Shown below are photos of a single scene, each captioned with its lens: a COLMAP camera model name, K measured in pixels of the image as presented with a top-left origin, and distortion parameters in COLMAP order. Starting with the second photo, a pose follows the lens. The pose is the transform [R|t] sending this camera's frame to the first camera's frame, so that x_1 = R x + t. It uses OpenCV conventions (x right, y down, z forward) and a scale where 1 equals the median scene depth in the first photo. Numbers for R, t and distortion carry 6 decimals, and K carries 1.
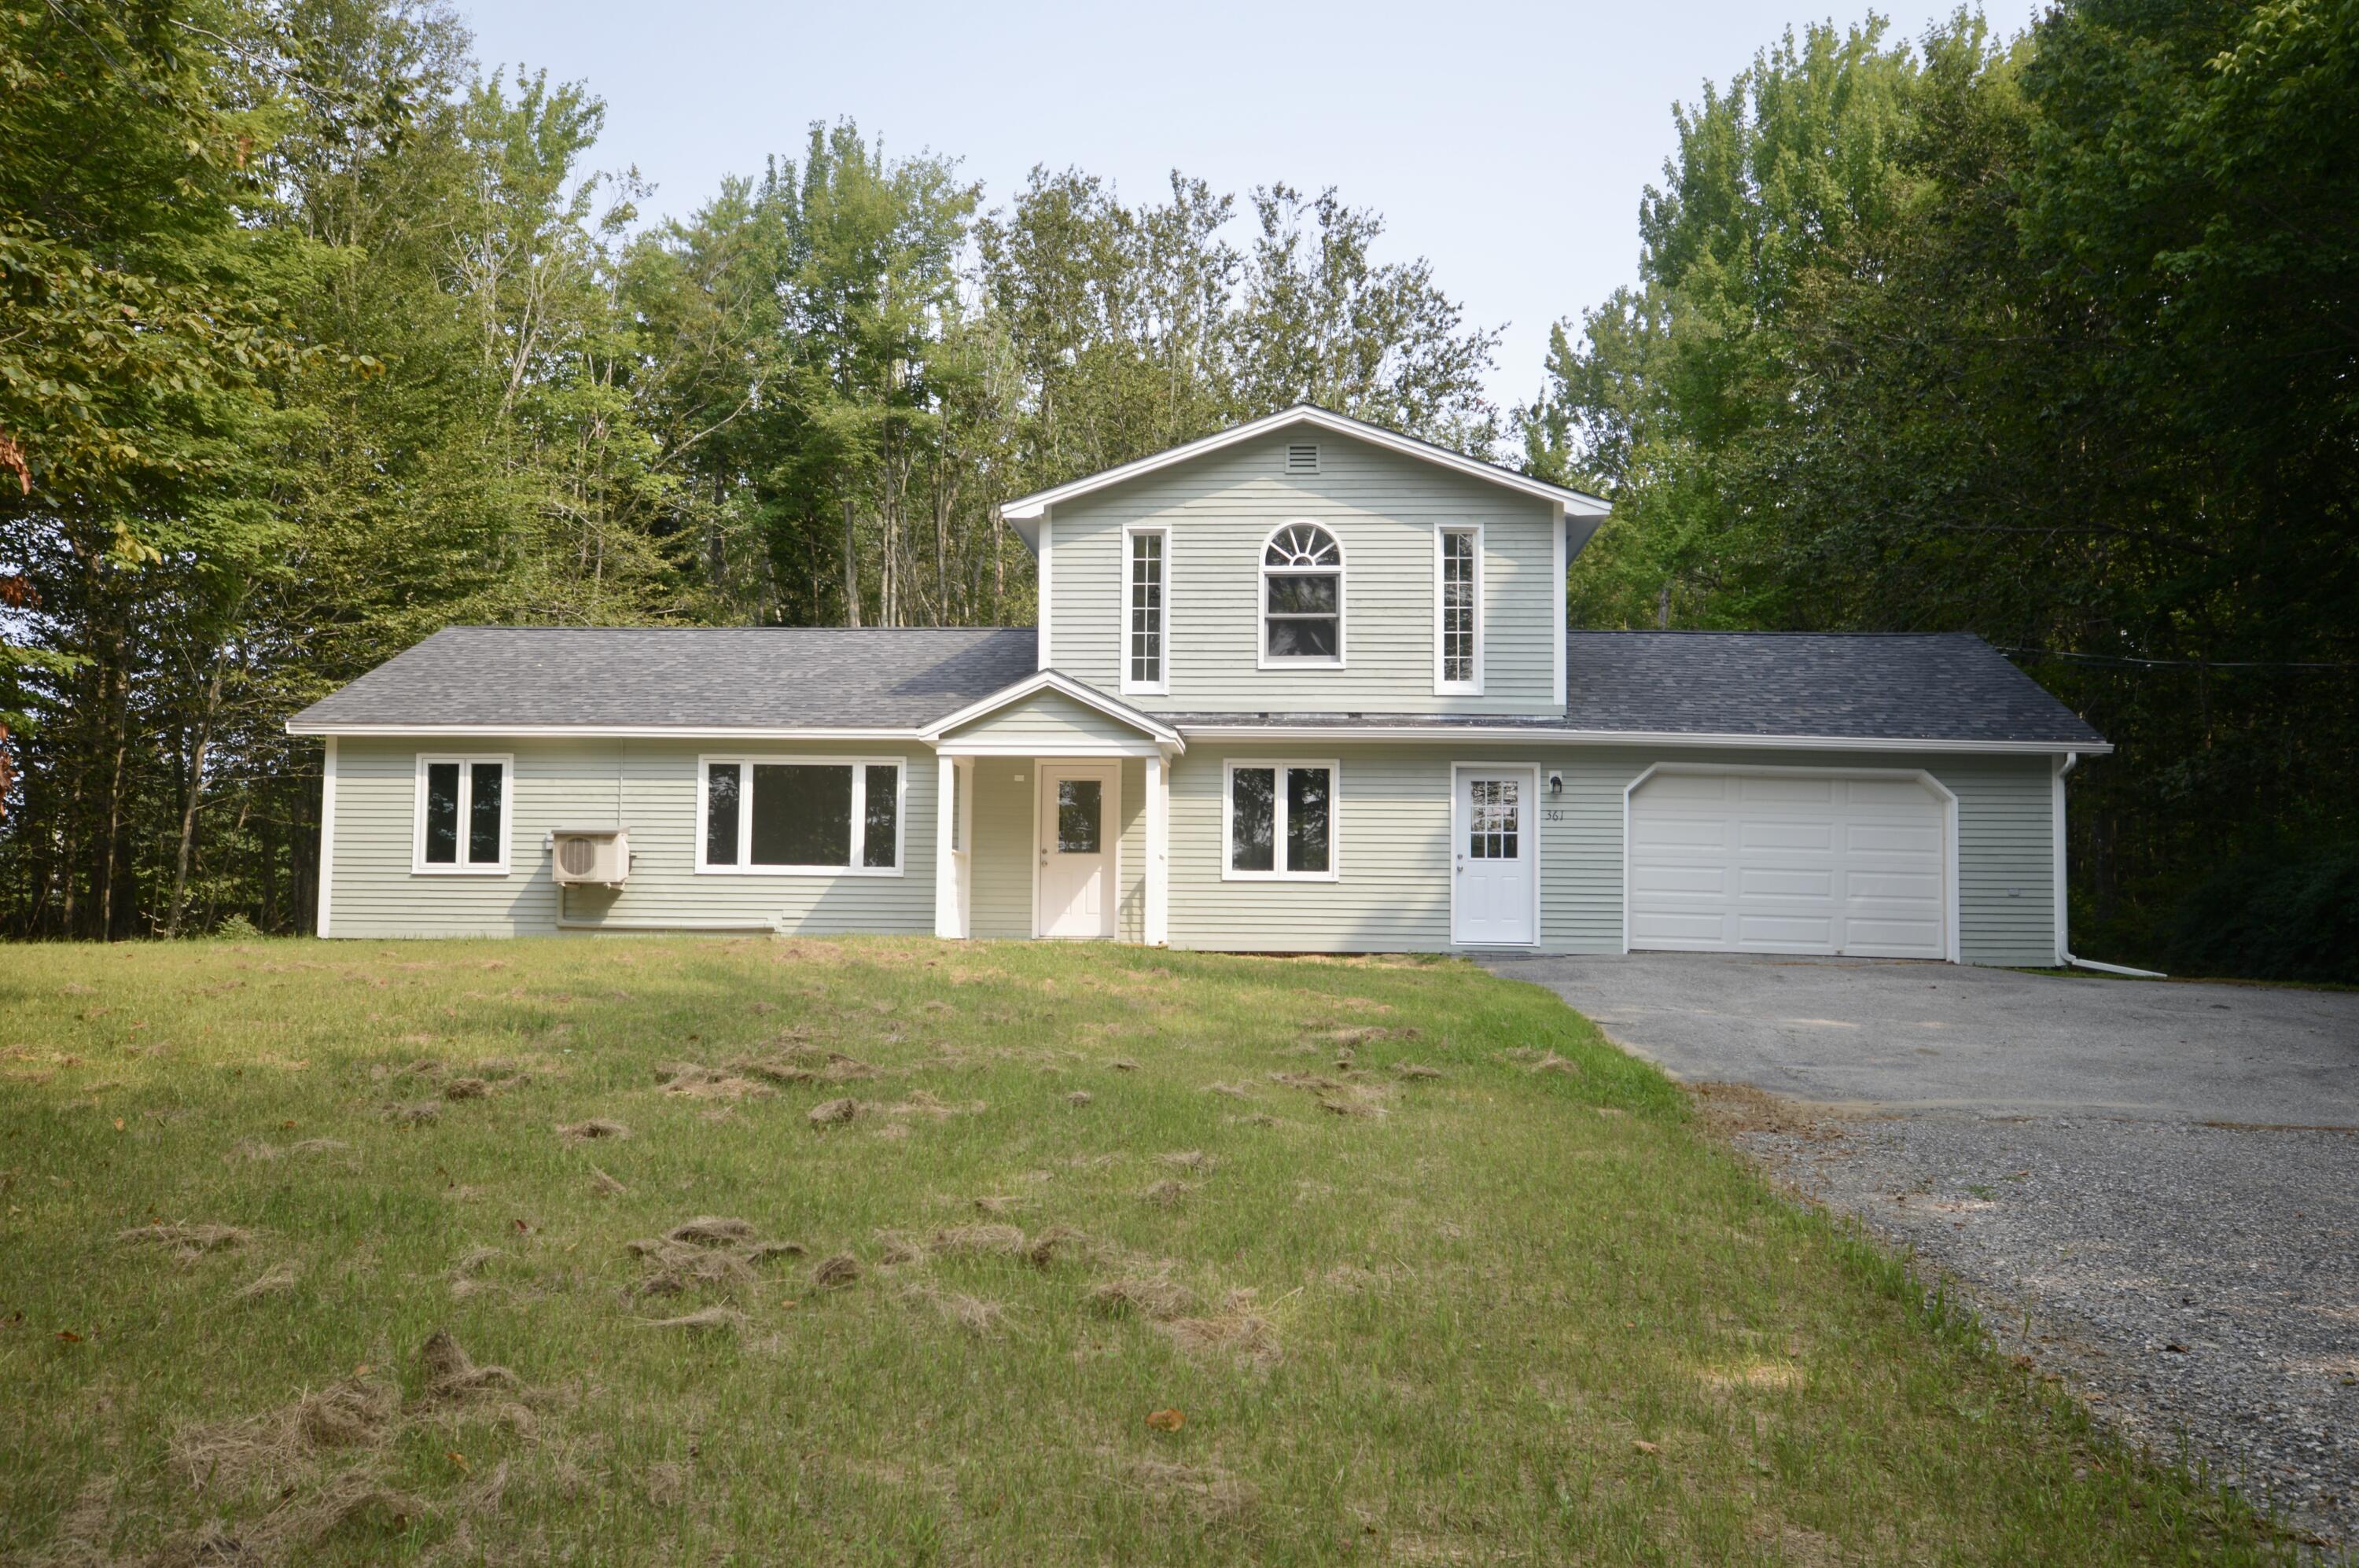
lens RADIAL K [[1967.8, 0, 1179.5], [0, 1967.8, 784.0], [0, 0, 1]] dist [0.011745, 0.007269]
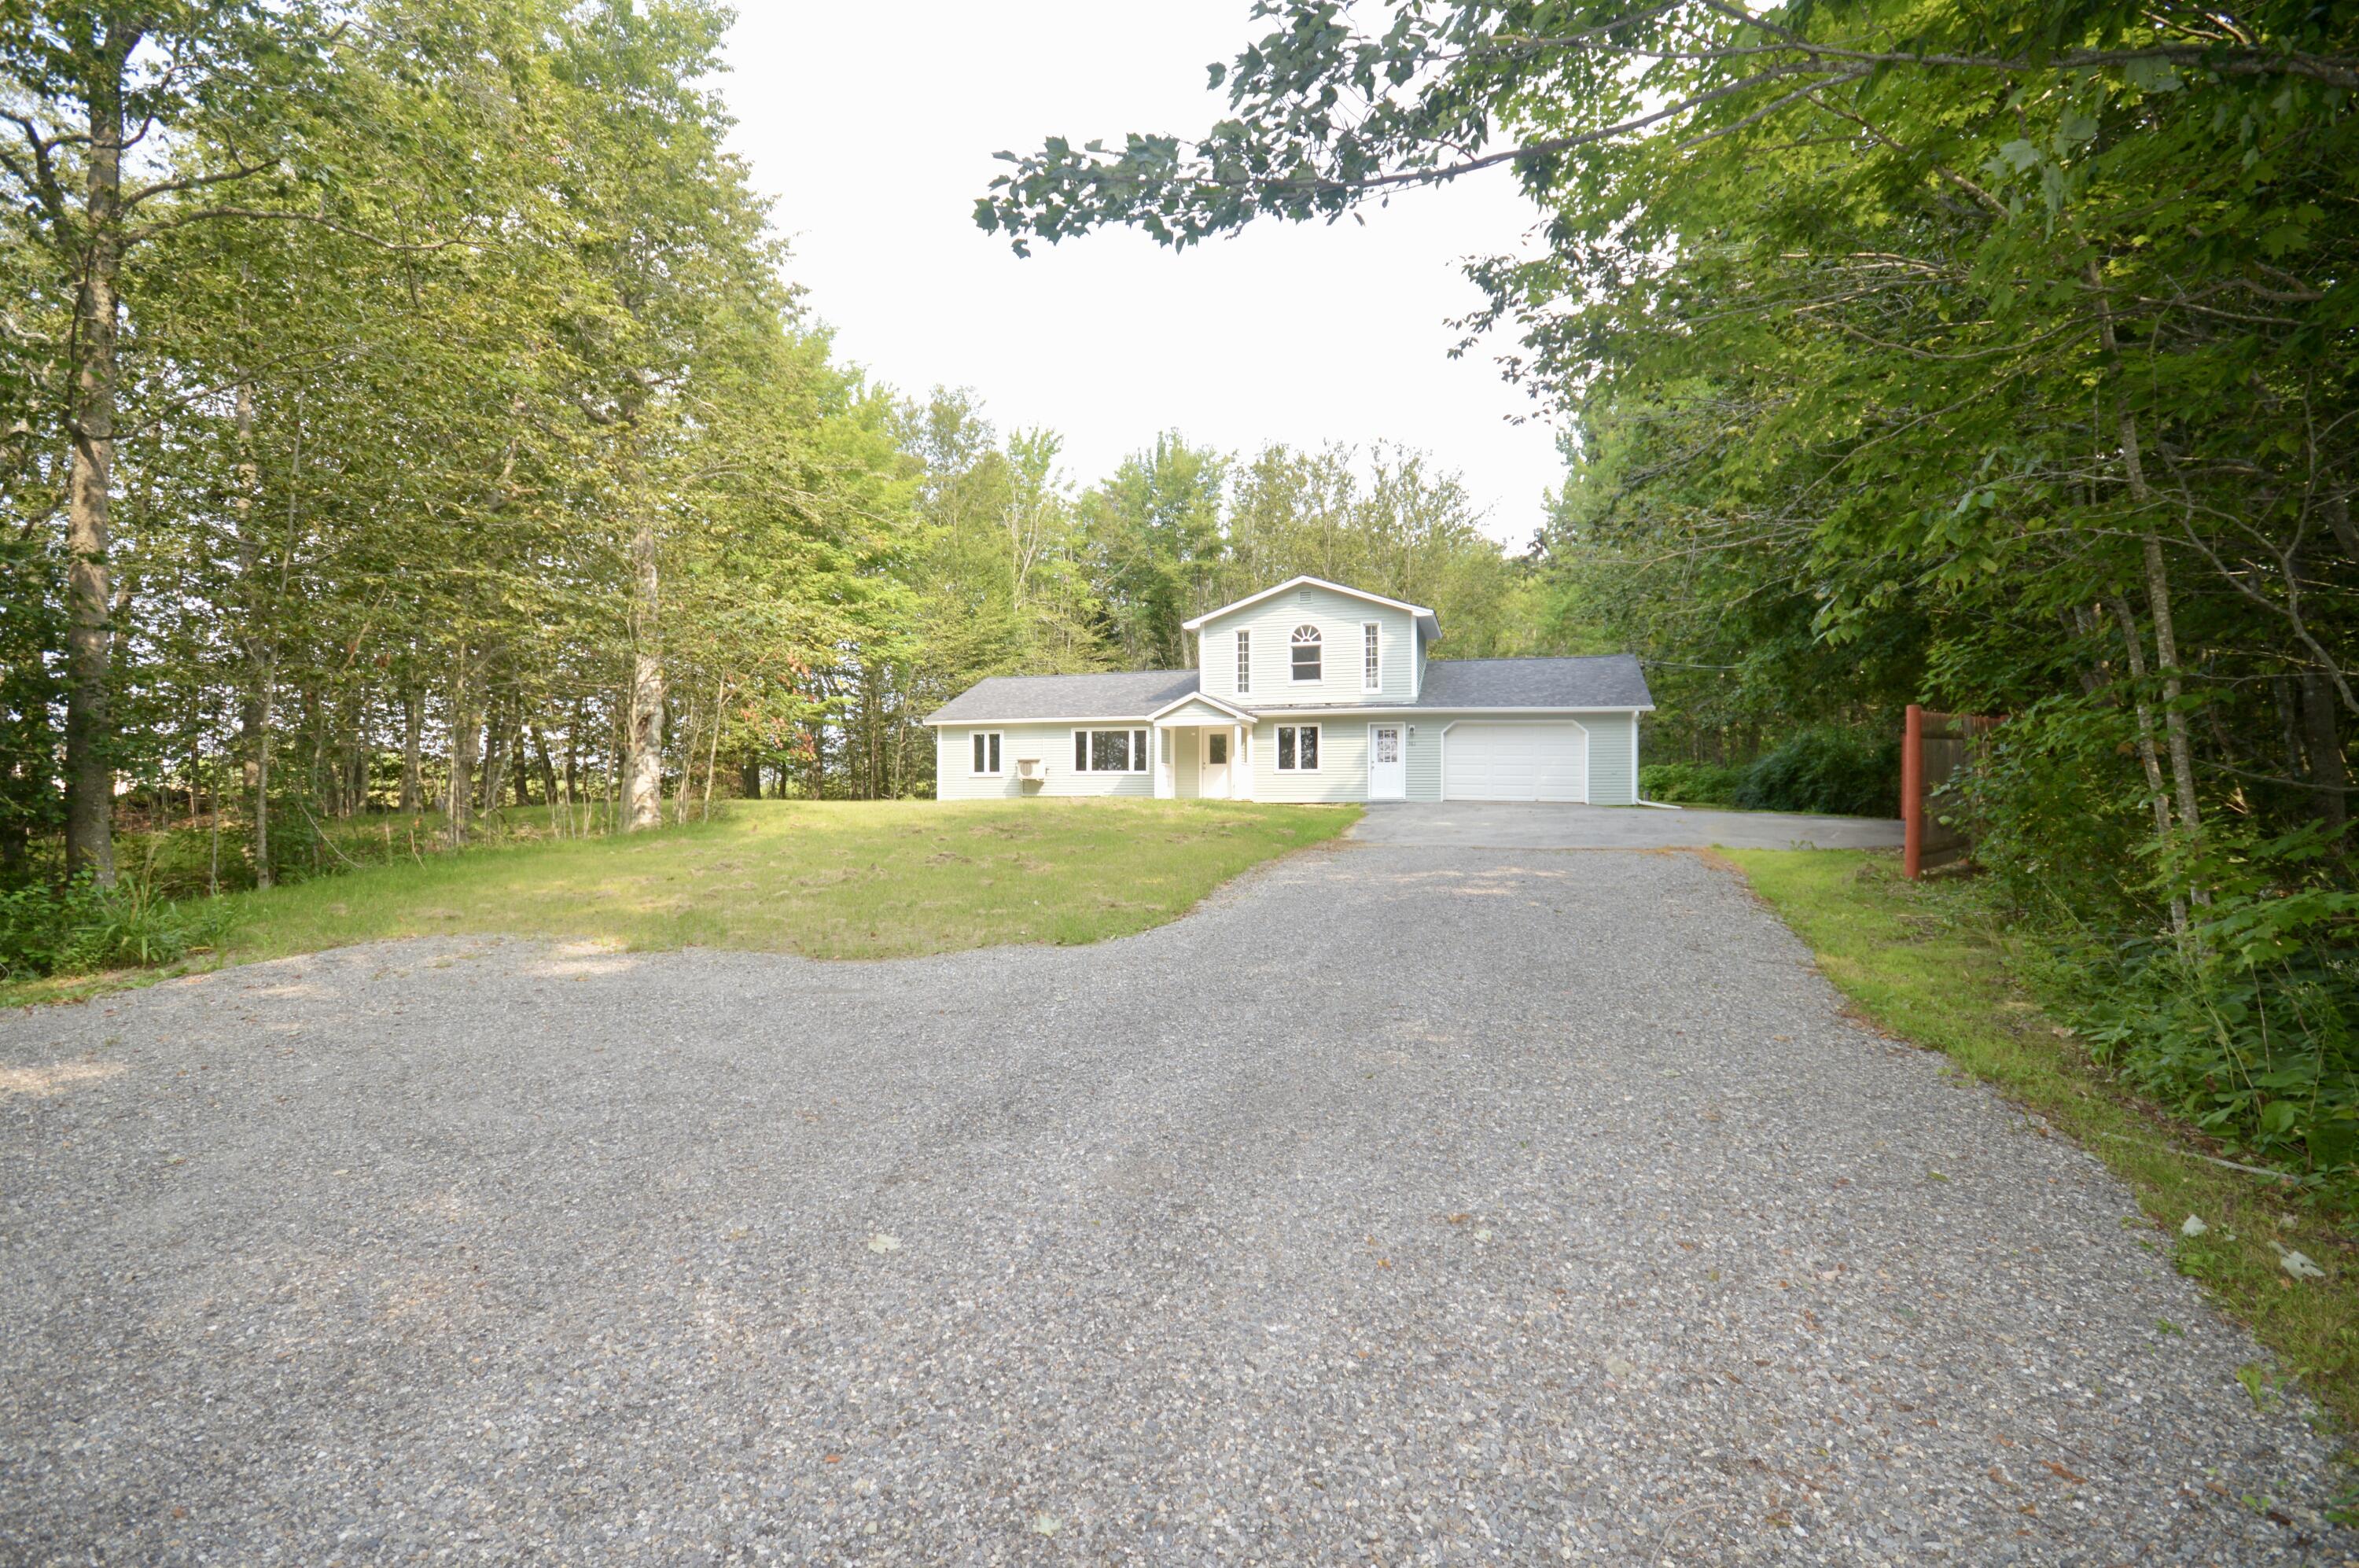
lens RADIAL K [[1057.6, 0, 1179.5], [0, 1057.6, 784.0], [0, 0, 1]] dist [-0.011489, 0.000480]
pose [[0.970930, -0.015956, -0.238832, 0.218082], [0.029115, 0.998240, 0.051670, -0.009620], [0.237587, -0.057122, 0.969685, -0.296036]]
